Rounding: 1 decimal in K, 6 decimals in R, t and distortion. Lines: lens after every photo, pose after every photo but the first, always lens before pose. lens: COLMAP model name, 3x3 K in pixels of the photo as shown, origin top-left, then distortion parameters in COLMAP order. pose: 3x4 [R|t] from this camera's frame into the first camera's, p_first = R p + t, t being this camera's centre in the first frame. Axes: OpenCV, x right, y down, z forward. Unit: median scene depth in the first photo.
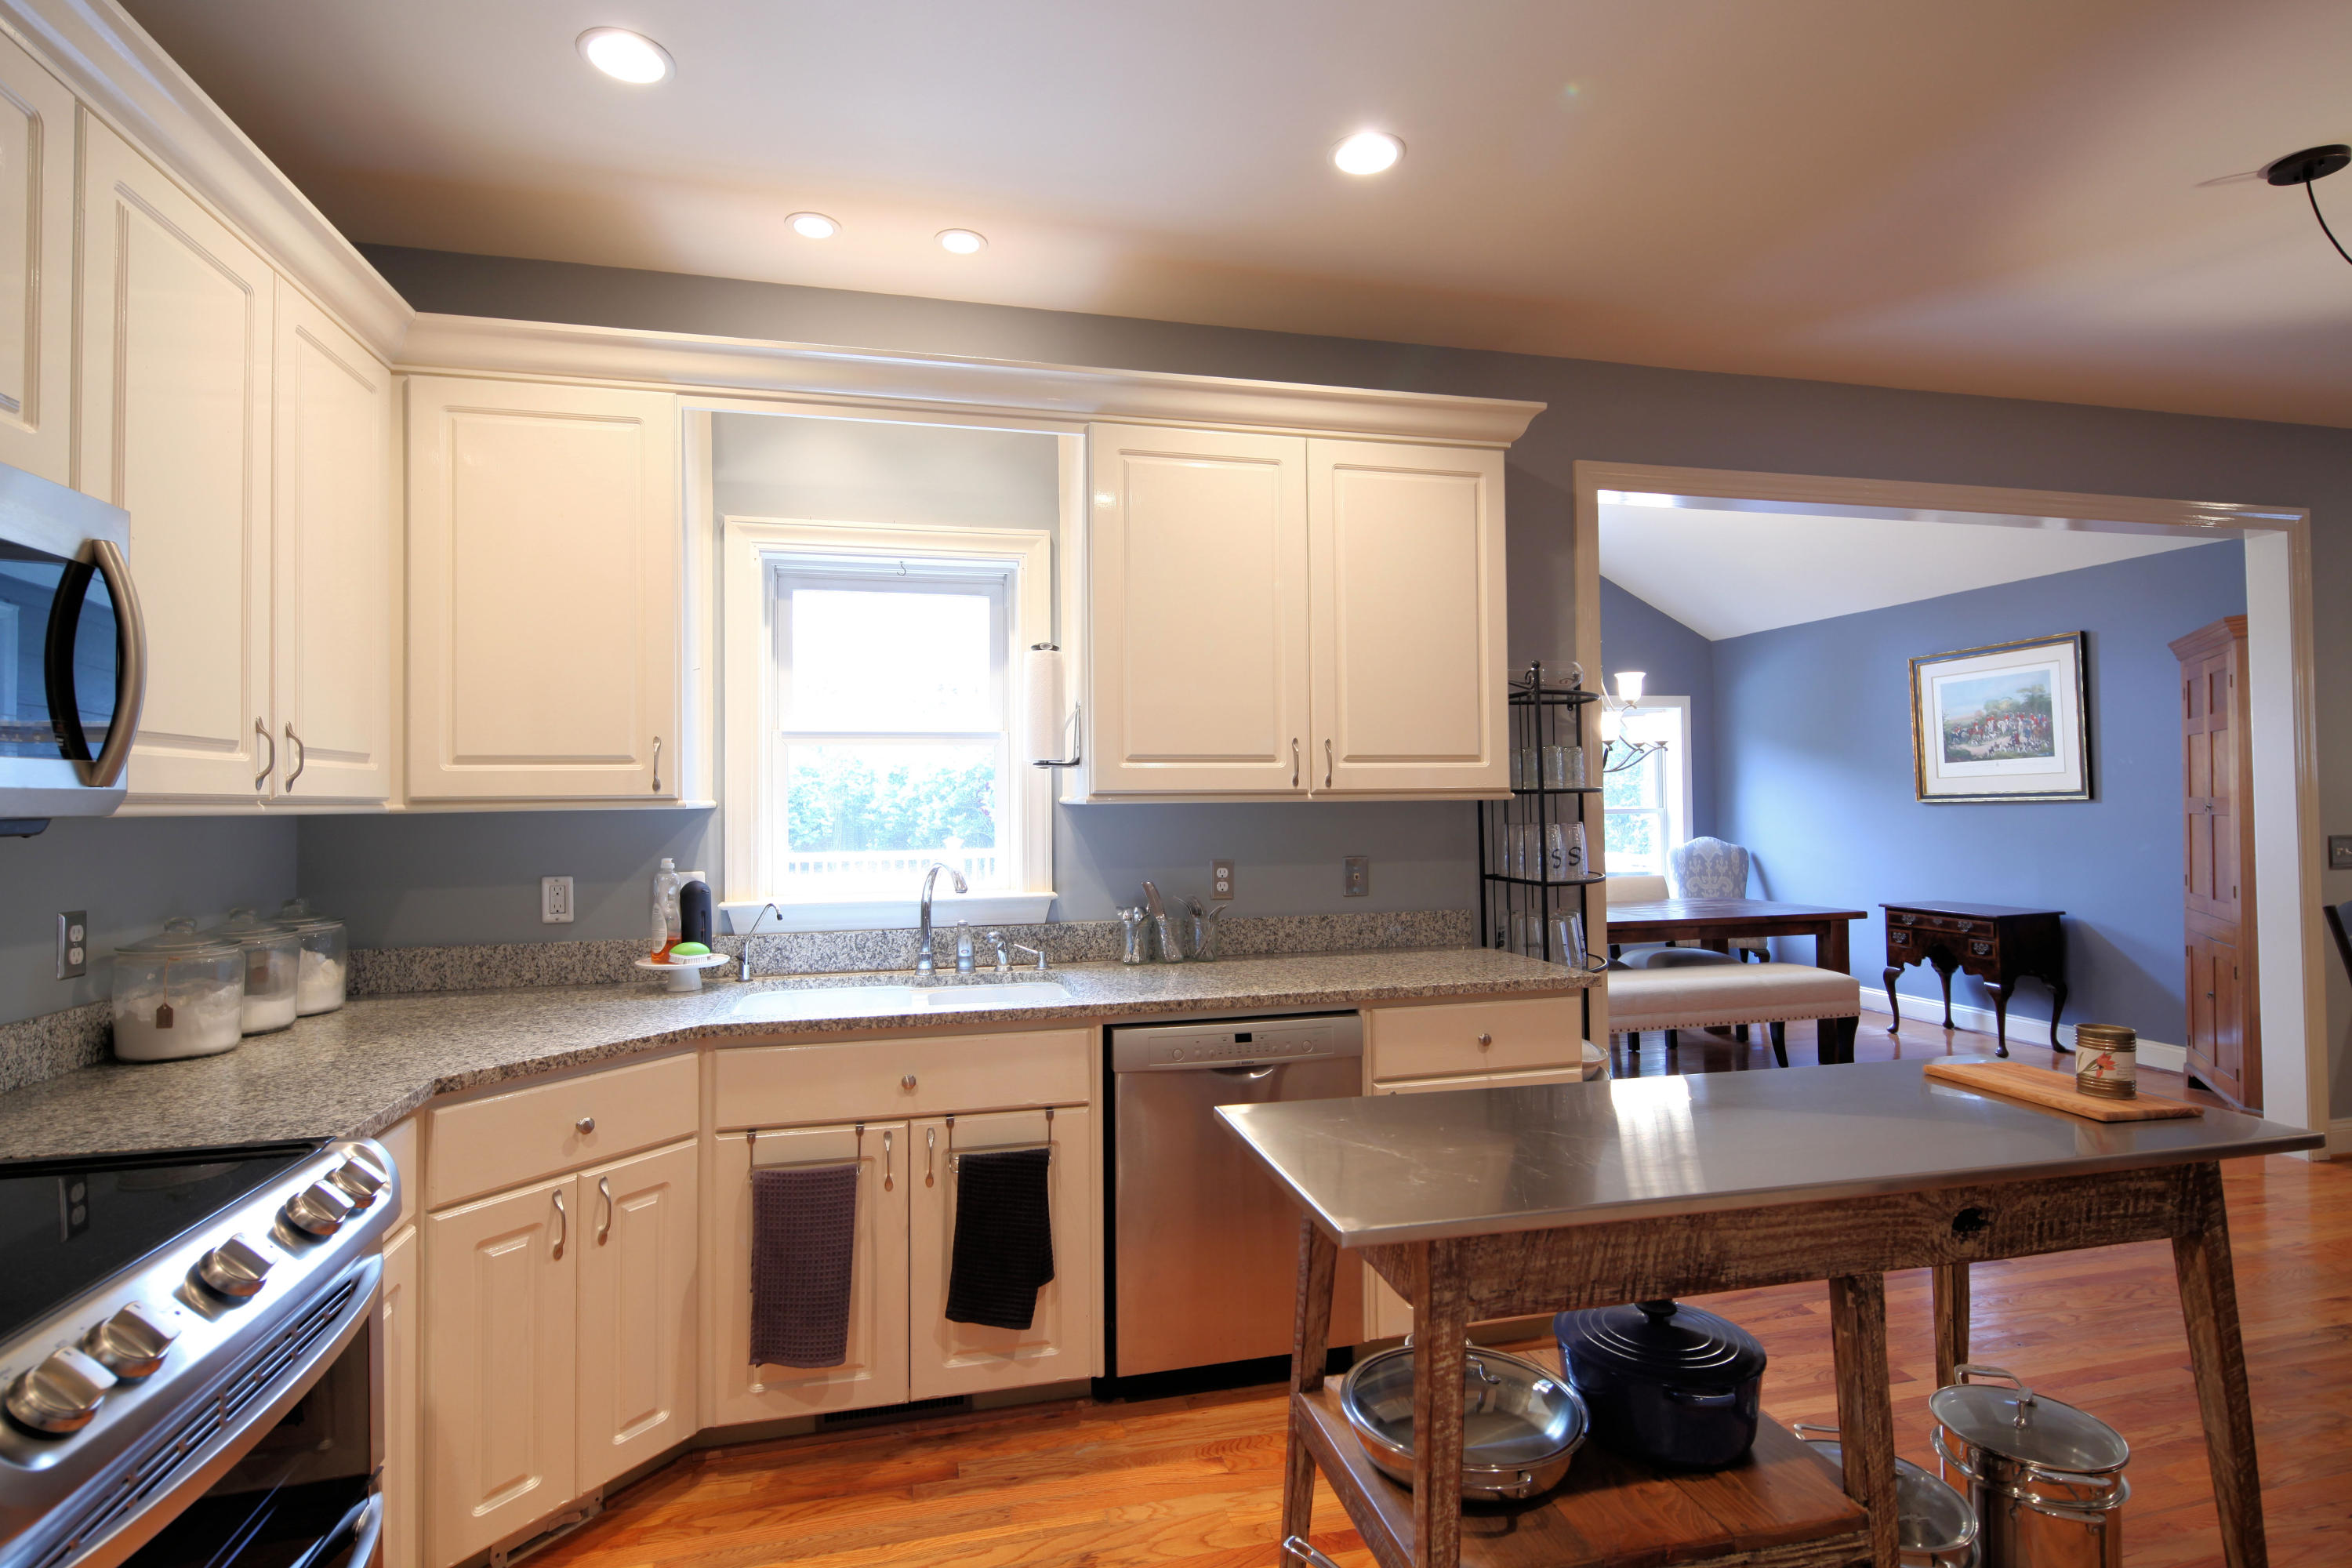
lens RADIAL K [[1137.8, 0, 1160.4], [0, 1137.8, 786.3], [0, 0, 1]] dist [0.003796, -0.002379]
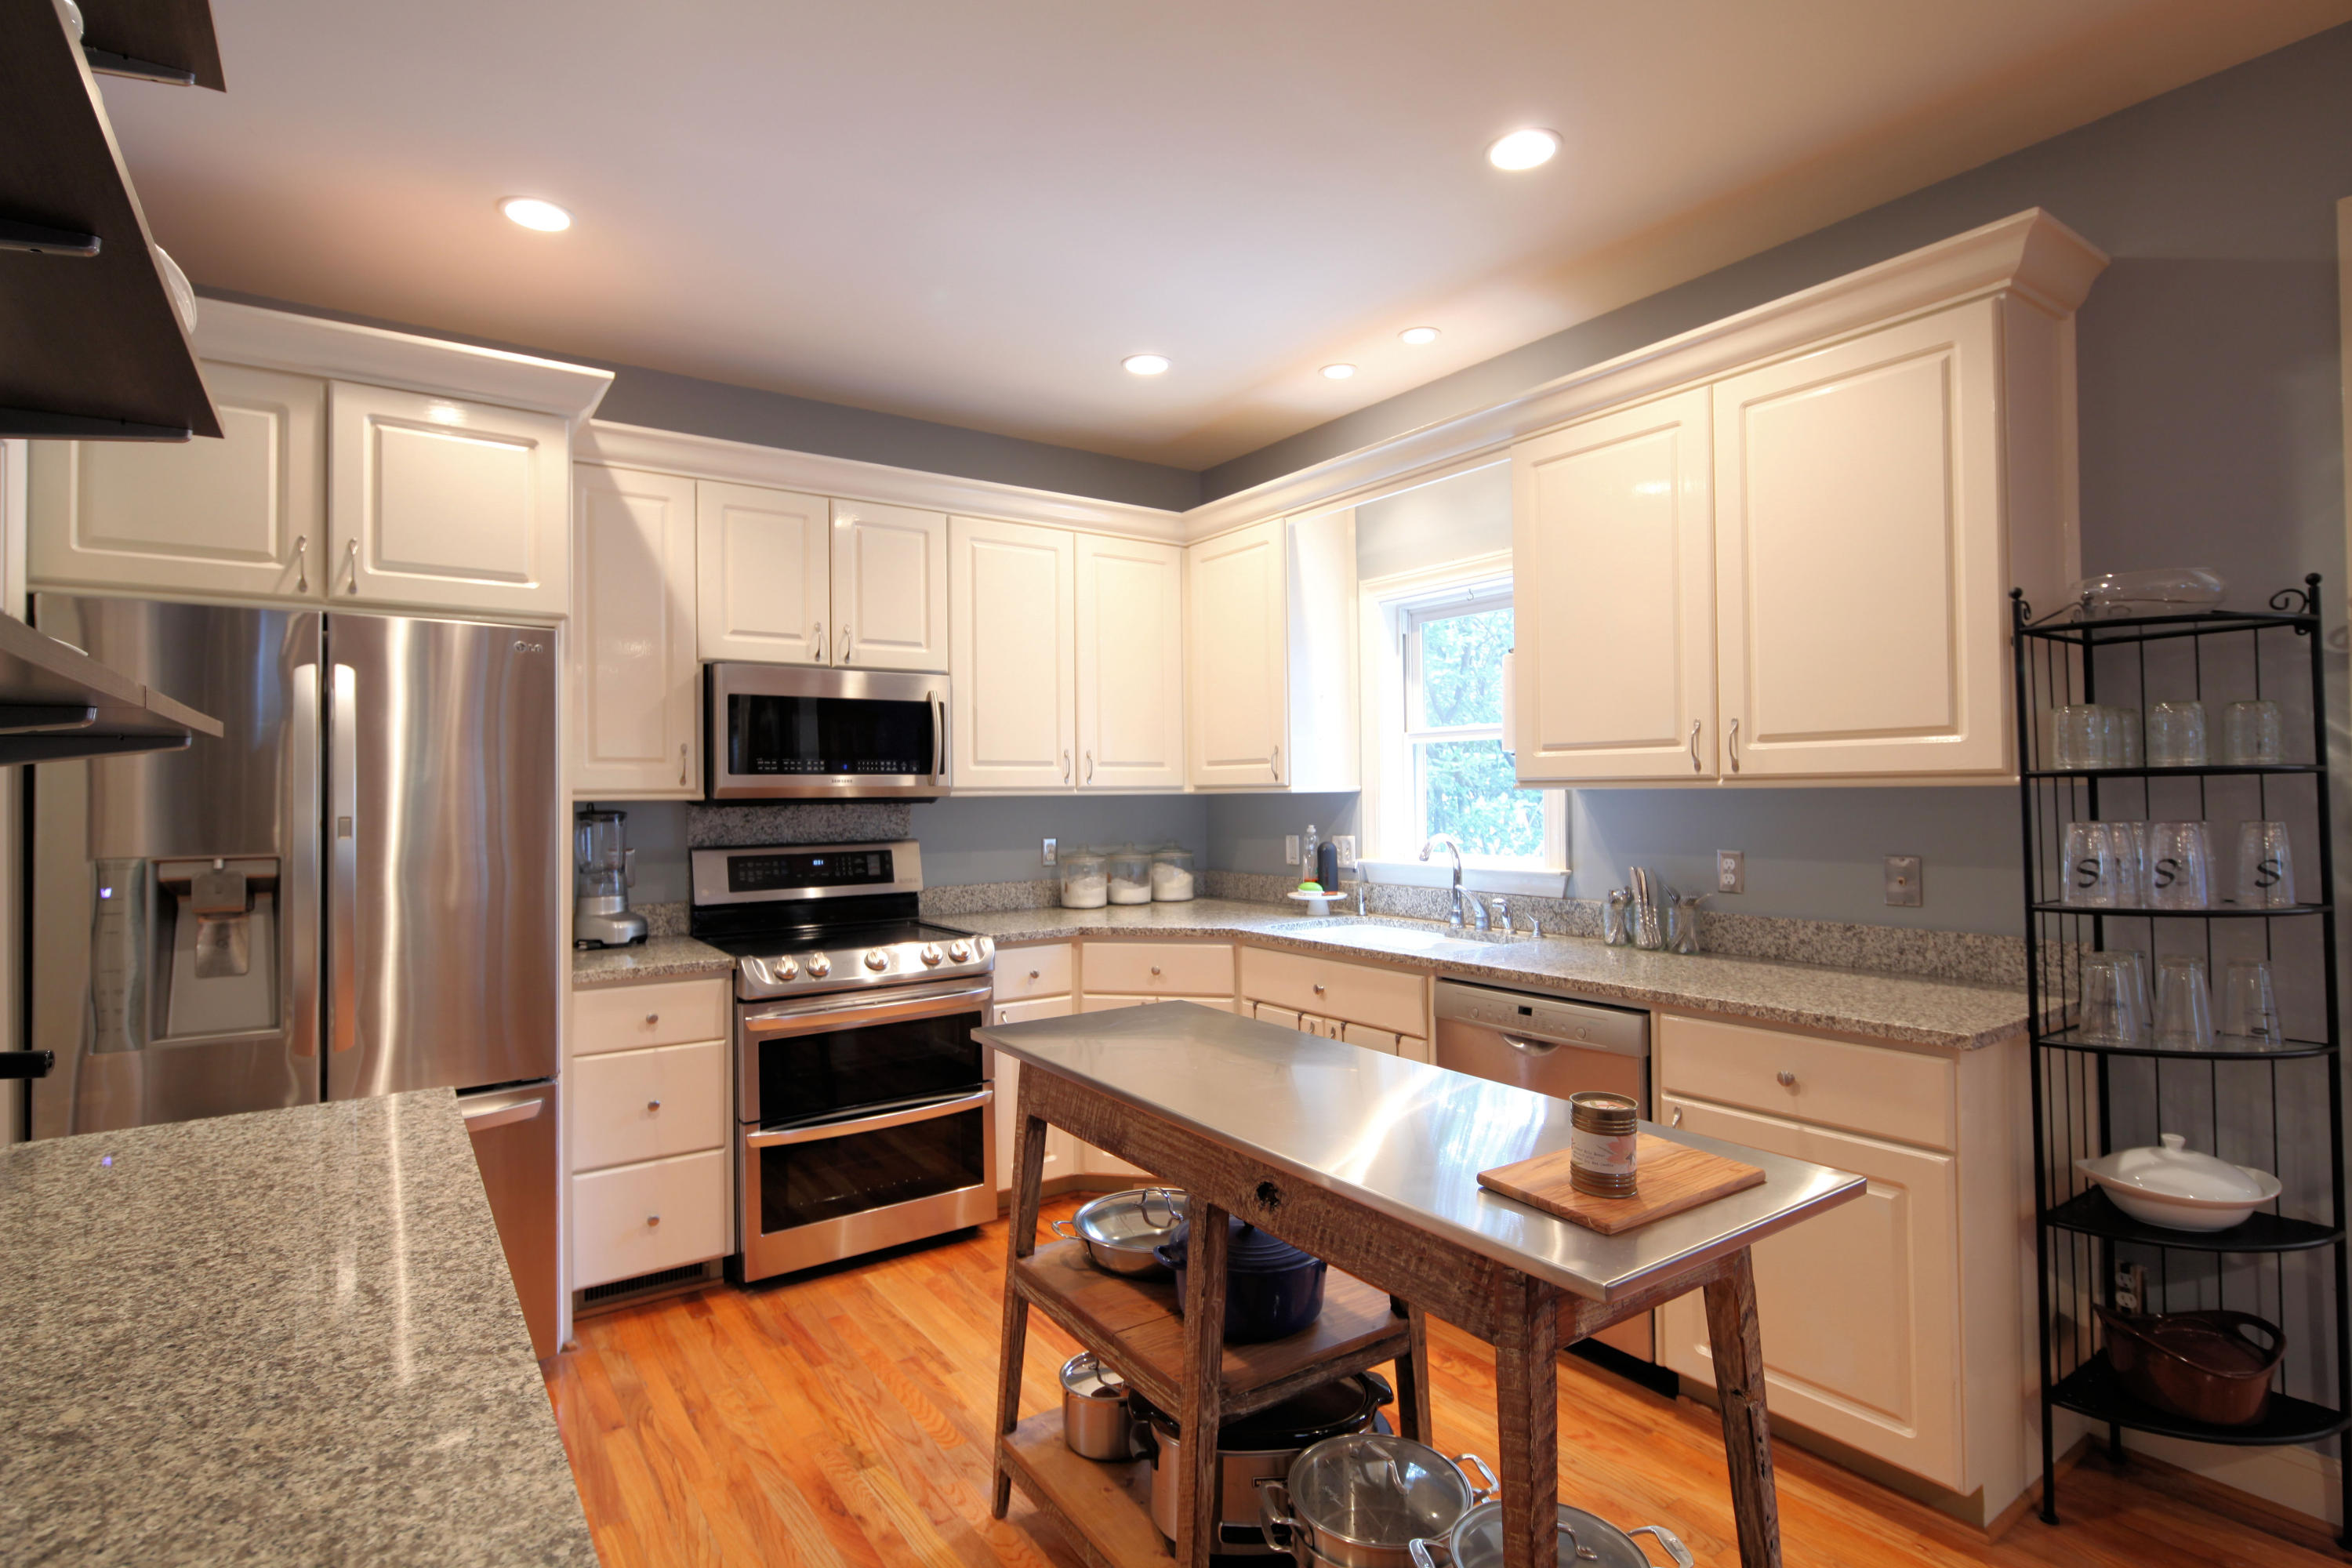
lens RADIAL K [[1137.8, 0, 1157.8], [0, 1137.8, 785.5], [0, 0, 1]] dist [0.003796, -0.002379]
pose [[0.358060, 0.001225, -0.933698, 0.830079], [0.020354, 0.999751, 0.009118, -0.005942], [0.933477, -0.022269, 0.357946, 0.265292]]
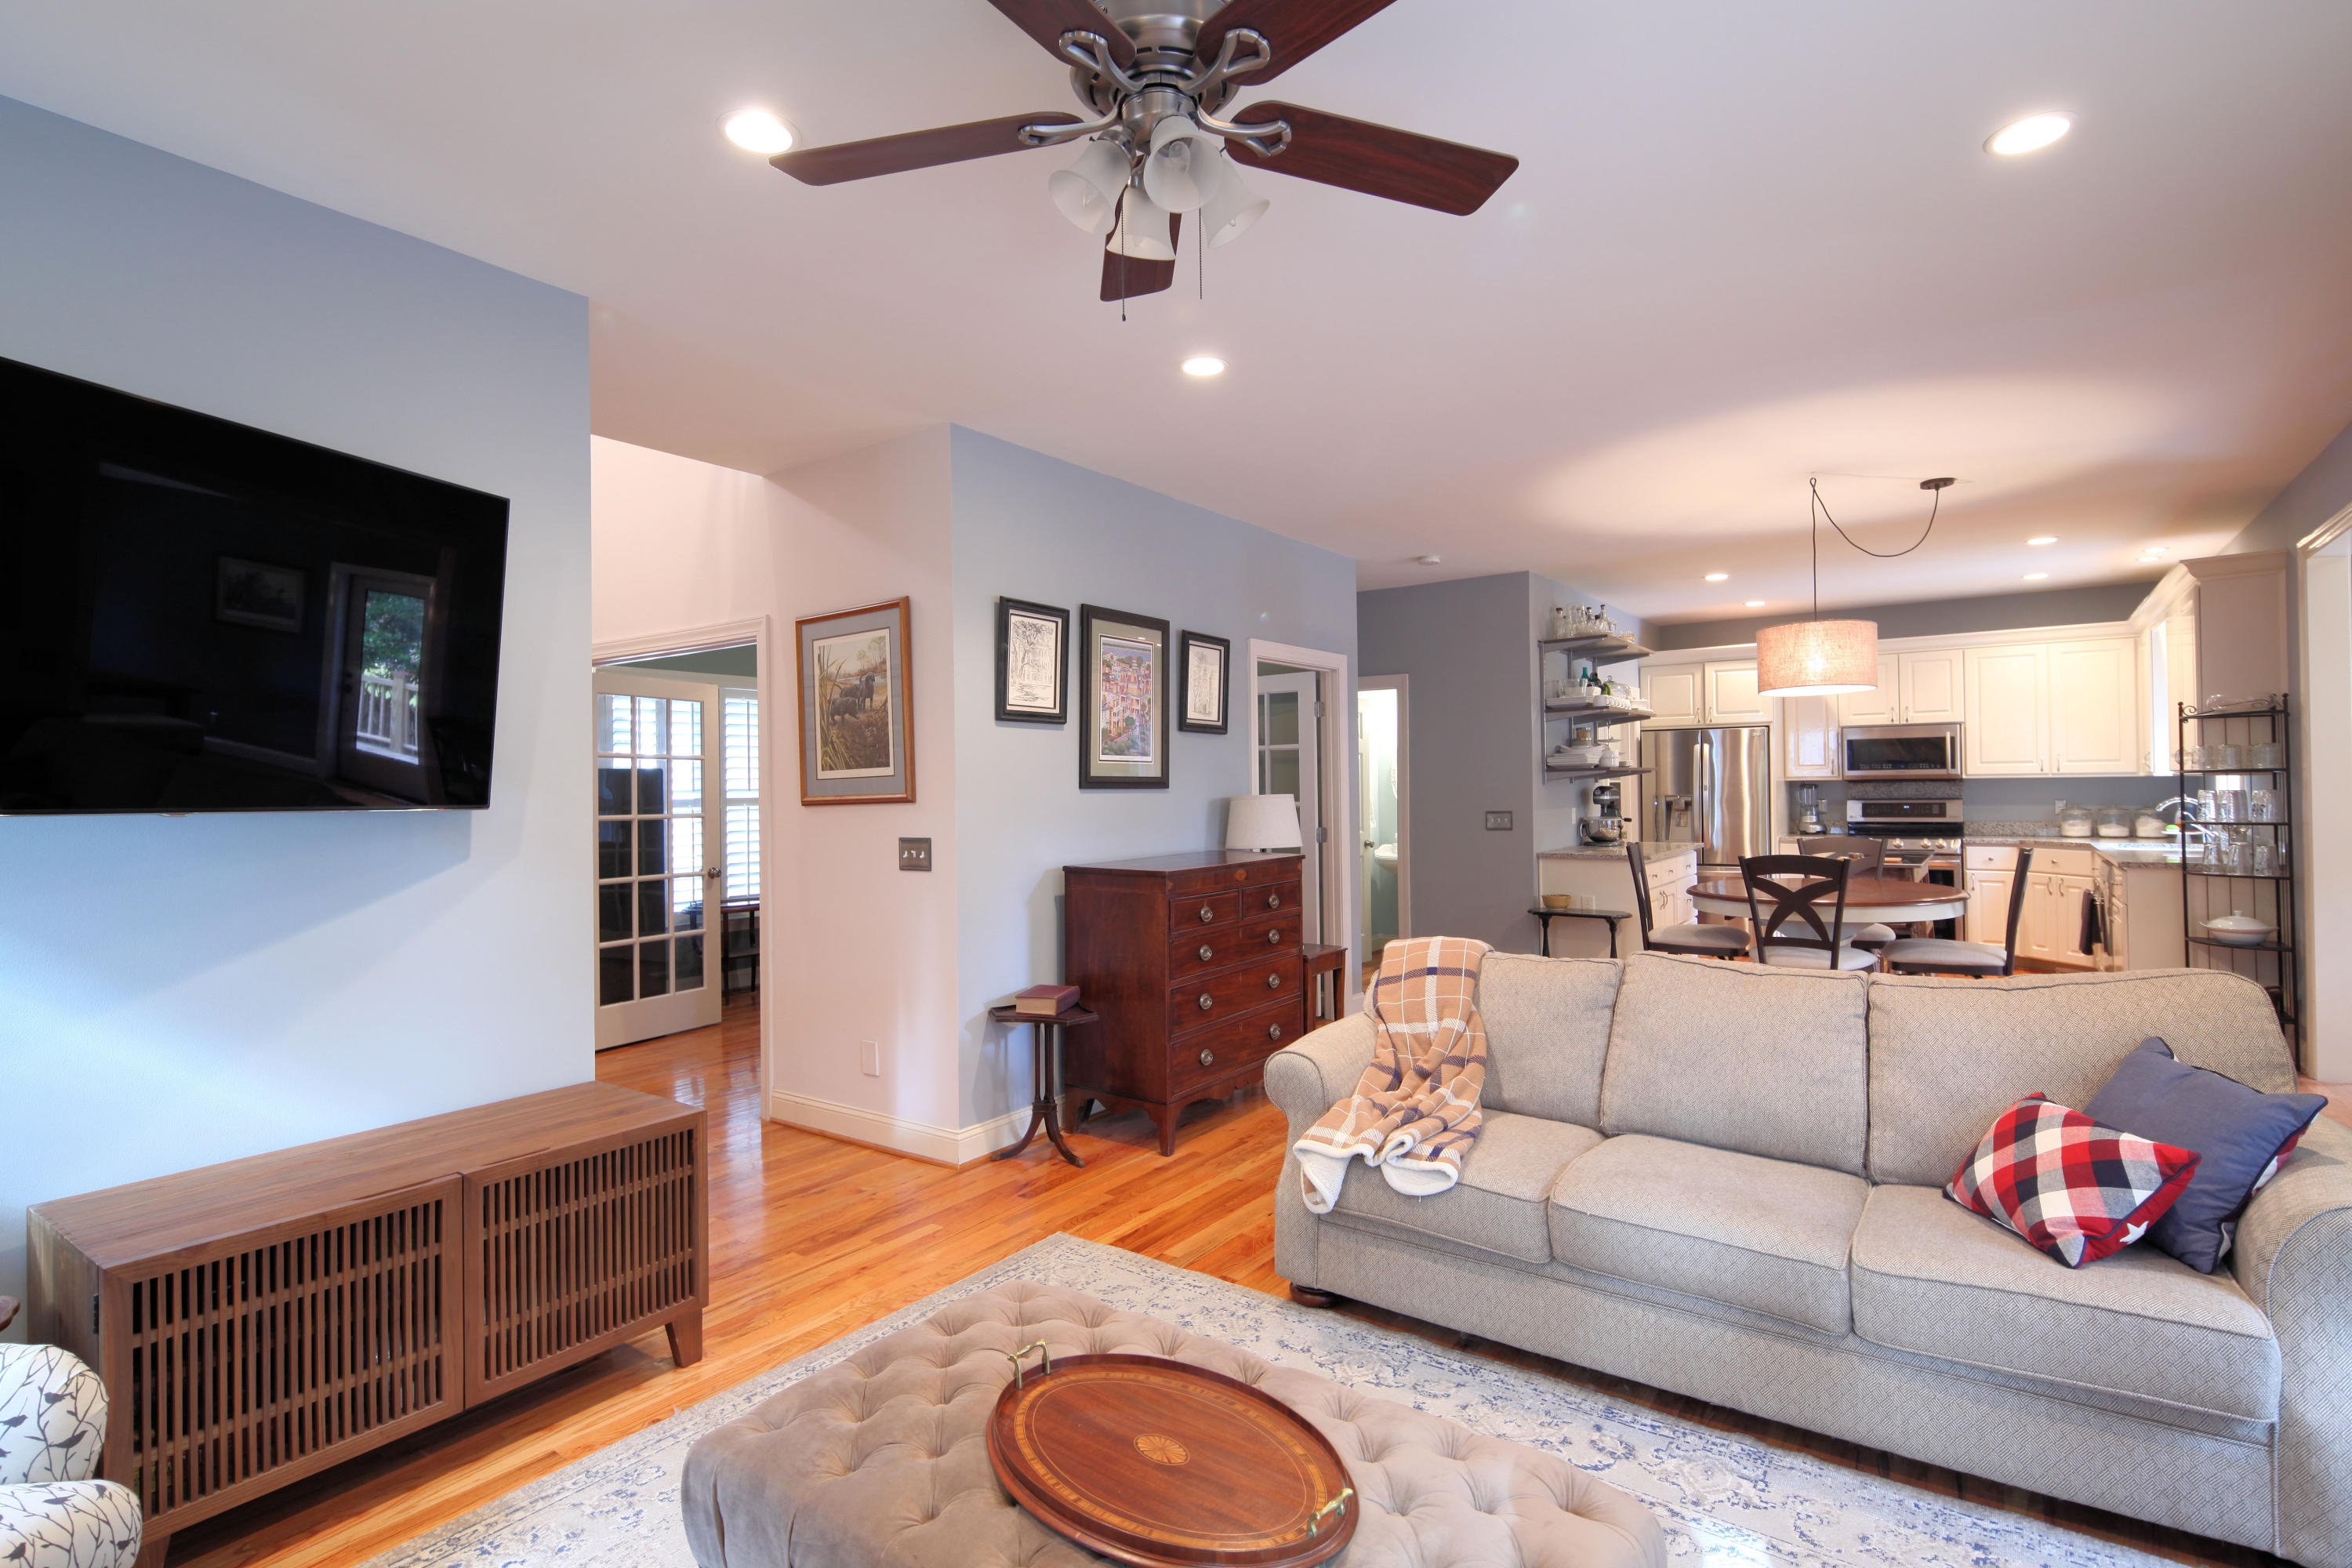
lens RADIAL K [[1137.8, 0, 1165.5], [0, 1137.8, 782.8], [0, 0, 1]] dist [0.003796, -0.002379]
pose [[-0.761703, 0.019345, -0.647637, 2.948005], [0.032523, 0.999436, -0.008397, -0.015772], [0.647109, -0.027459, -0.761903, 1.412354]]
